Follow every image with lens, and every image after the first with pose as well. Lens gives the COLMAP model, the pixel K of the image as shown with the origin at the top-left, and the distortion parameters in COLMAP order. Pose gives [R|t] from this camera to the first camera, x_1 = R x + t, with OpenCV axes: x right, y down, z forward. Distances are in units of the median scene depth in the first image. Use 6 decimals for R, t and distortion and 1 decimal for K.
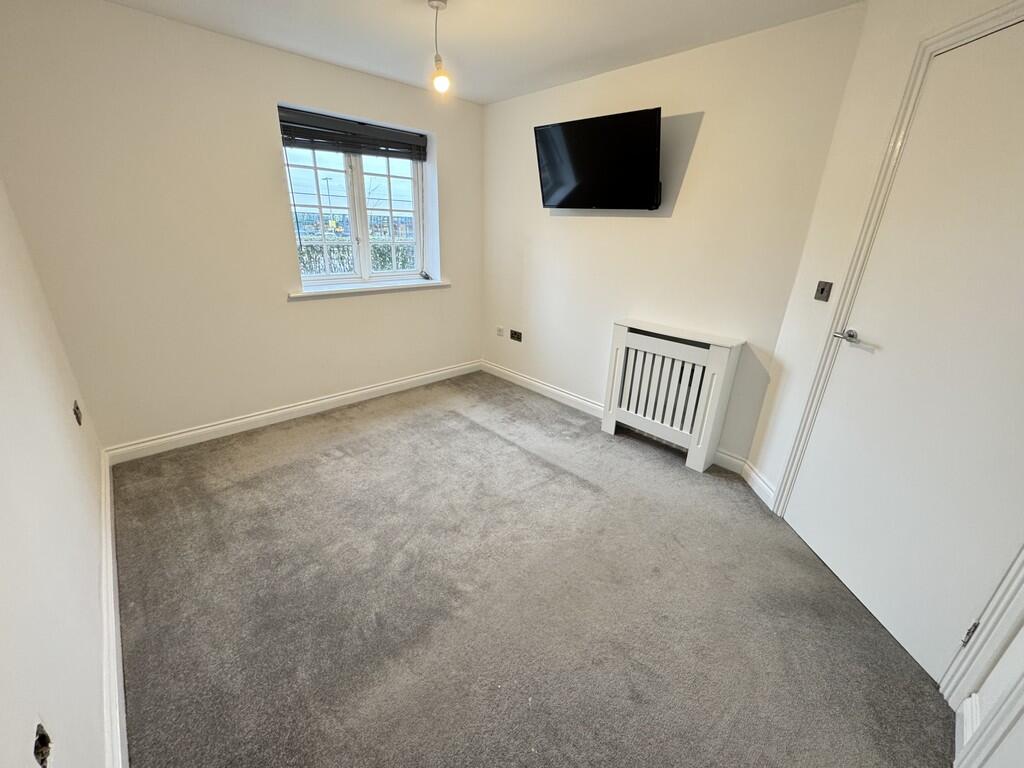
lens RADIAL K [[409.9, 0, 510.8], [0, 409.9, 384.1], [0, 0, 1]] dist [-0.001313, 0.000660]
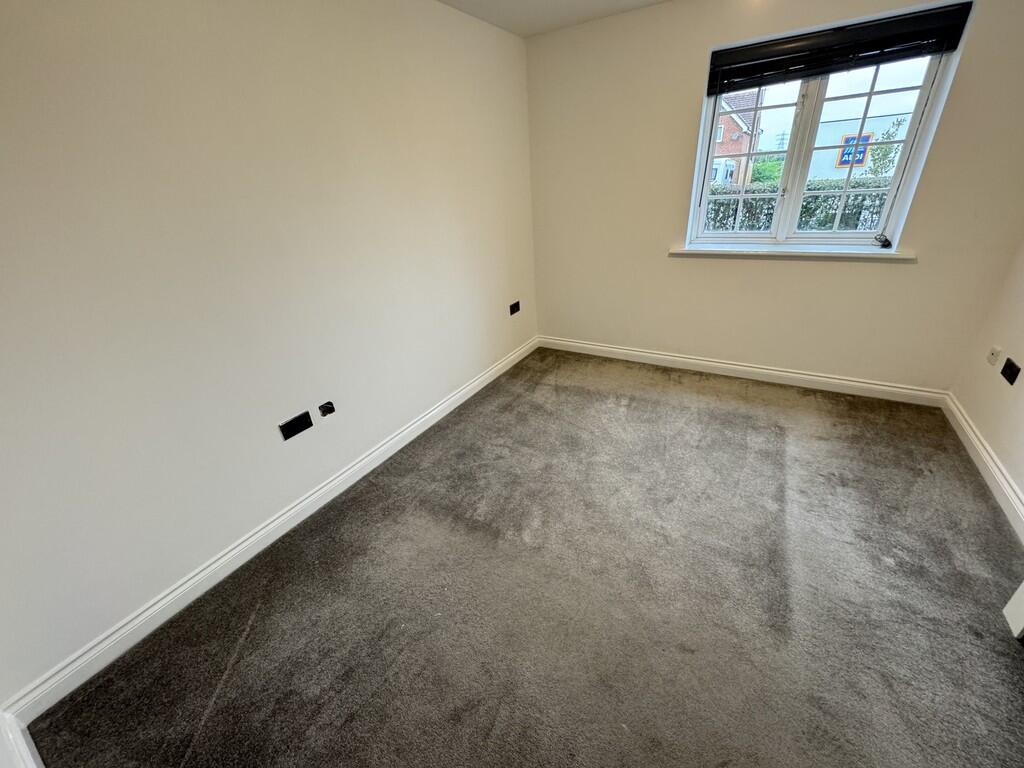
lens RADIAL K [[409.9, 0, 514.0], [0, 409.9, 384.2], [0, 0, 1]] dist [-0.001313, 0.000660]
pose [[0.268575, 0.385030, -0.882961, 0.388788], [-0.273104, 0.909463, 0.313515, -0.117984], [0.923732, 0.156938, 0.349412, 0.292891]]
